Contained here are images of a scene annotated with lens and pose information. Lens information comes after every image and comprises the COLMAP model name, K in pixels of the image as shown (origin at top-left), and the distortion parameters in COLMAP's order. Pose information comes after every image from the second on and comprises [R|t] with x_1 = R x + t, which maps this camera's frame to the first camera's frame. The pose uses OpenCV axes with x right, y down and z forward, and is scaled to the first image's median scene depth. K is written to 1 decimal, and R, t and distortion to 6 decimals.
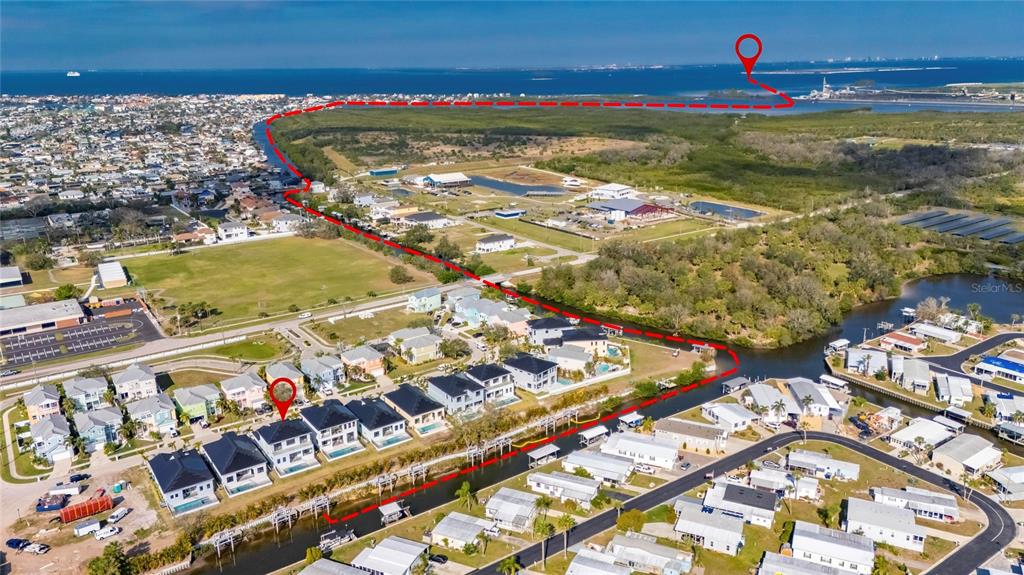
lens RADIAL K [[749.3, 0, 512.0], [0, 749.3, 287.5], [0, 0, 1]] dist [0.084931, -0.093043]
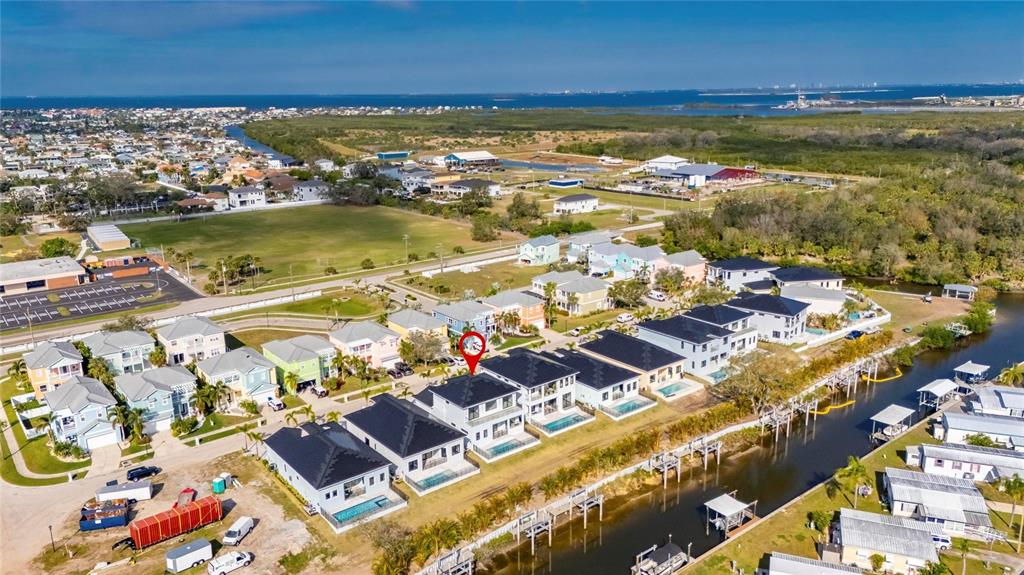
lens RADIAL K [[749.3, 0, 512.0], [0, 749.3, 287.5], [0, 0, 1]] dist [0.084931, -0.093043]
pose [[0.997989, -0.014975, 0.061596, -0.286412], [0.017120, 0.999260, -0.034446, 0.119137], [-0.061035, 0.035431, 0.997507, 0.357007]]
